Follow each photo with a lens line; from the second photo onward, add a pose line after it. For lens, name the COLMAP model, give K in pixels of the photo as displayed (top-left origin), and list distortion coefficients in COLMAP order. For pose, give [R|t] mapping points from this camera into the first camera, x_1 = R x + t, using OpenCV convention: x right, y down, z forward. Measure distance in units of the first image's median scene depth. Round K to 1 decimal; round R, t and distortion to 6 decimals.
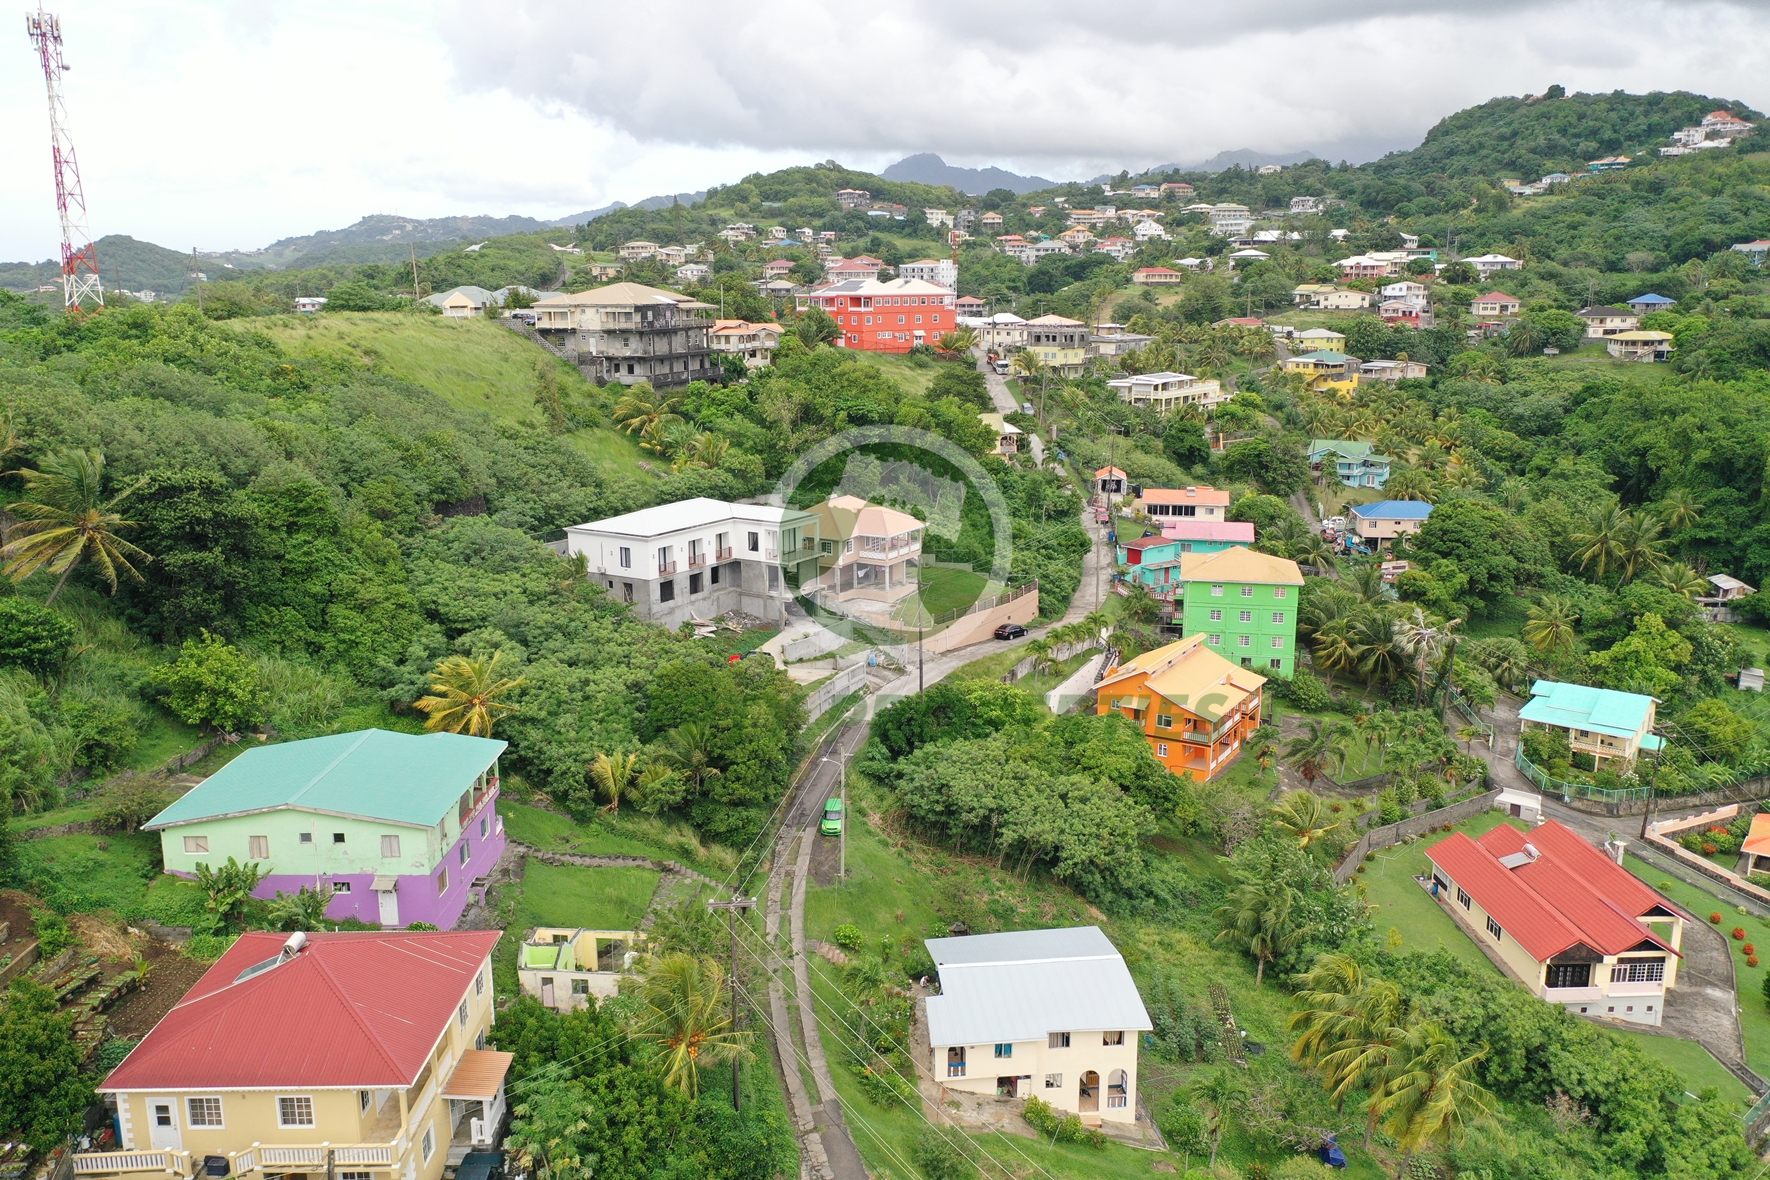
lens RADIAL K [[1393.7, 0, 888.1], [0, 1393.7, 593.4], [0, 0, 1]] dist [0.000222, -0.000416]
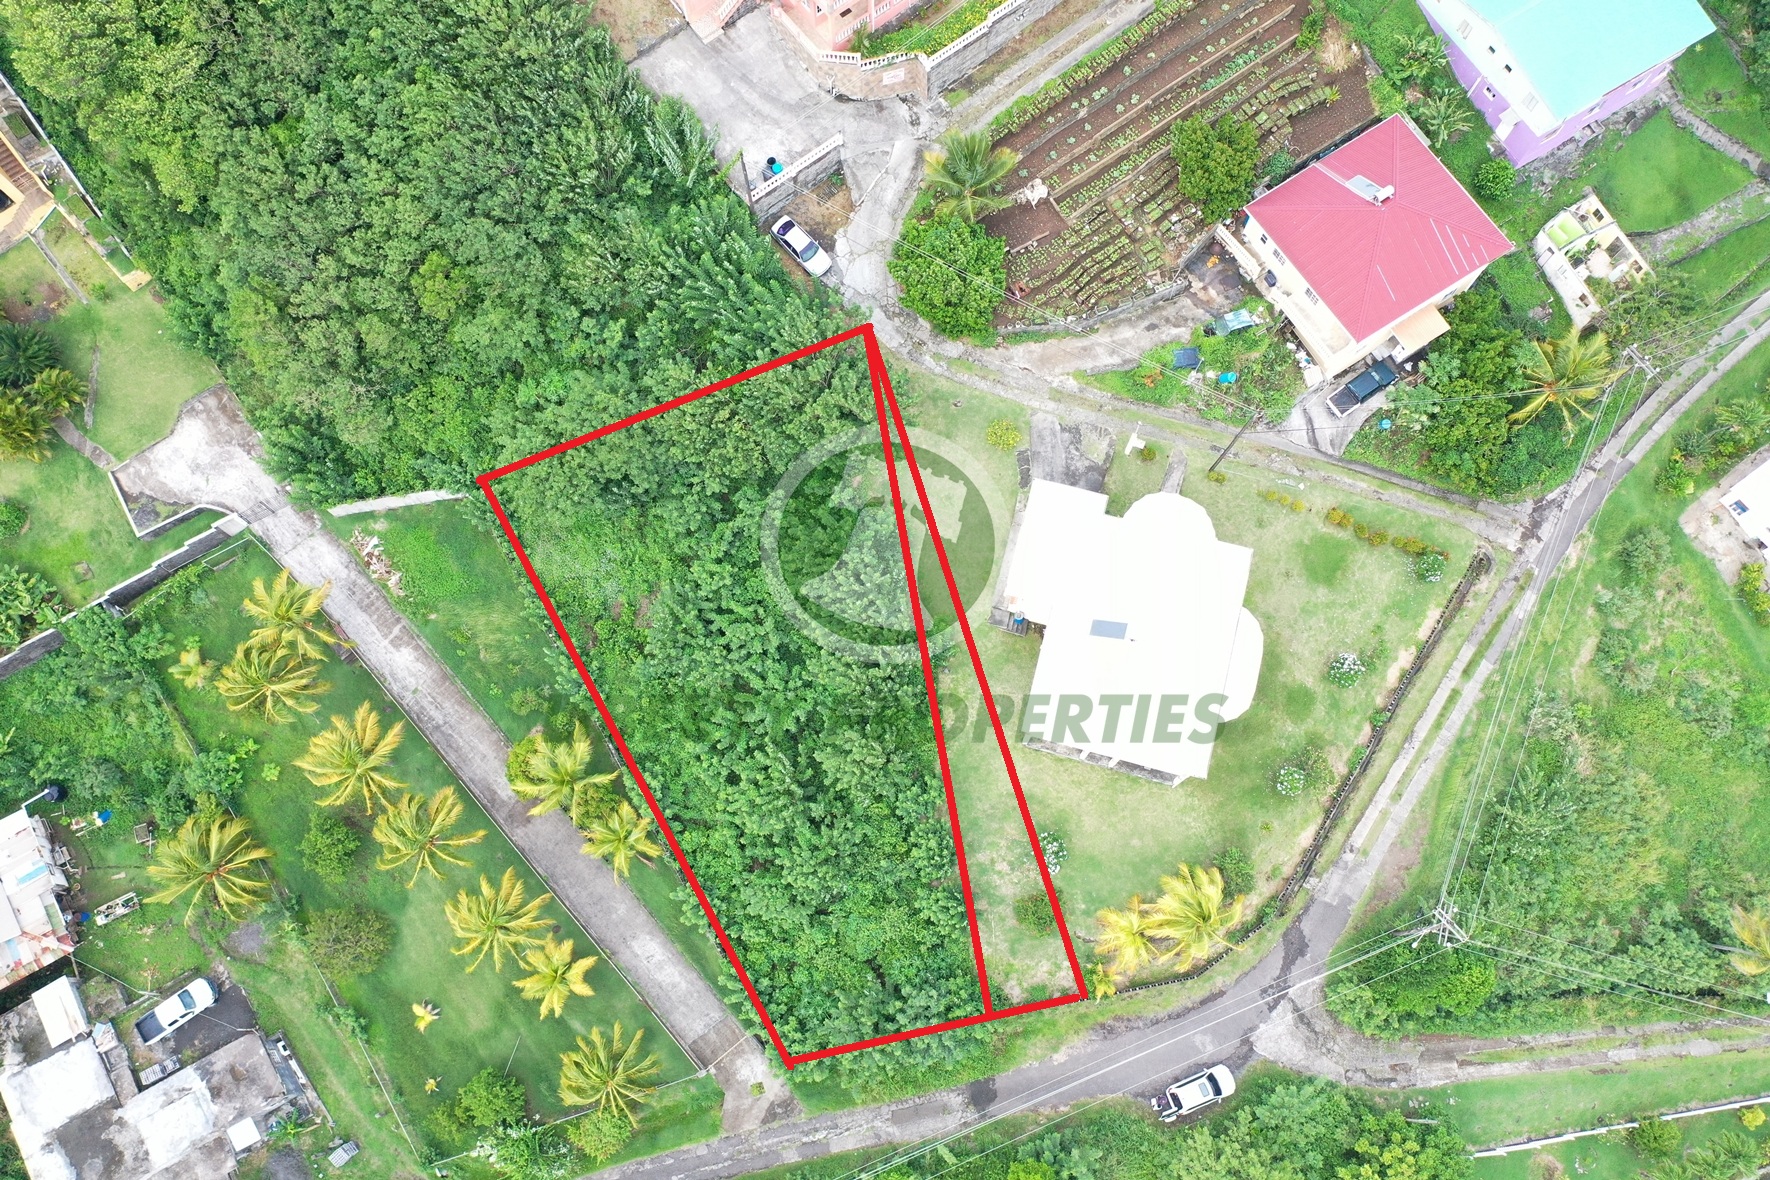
lens RADIAL K [[1391.6, 0, 888.4], [0, 1391.6, 590.9], [0, 0, 1]] dist [-0.001477, 0.002570]
pose [[0.535123, 0.810990, -0.236514, -0.002431], [-0.185050, 0.385706, 0.903874, -0.330591], [0.824257, -0.439916, 0.356473, -0.068795]]
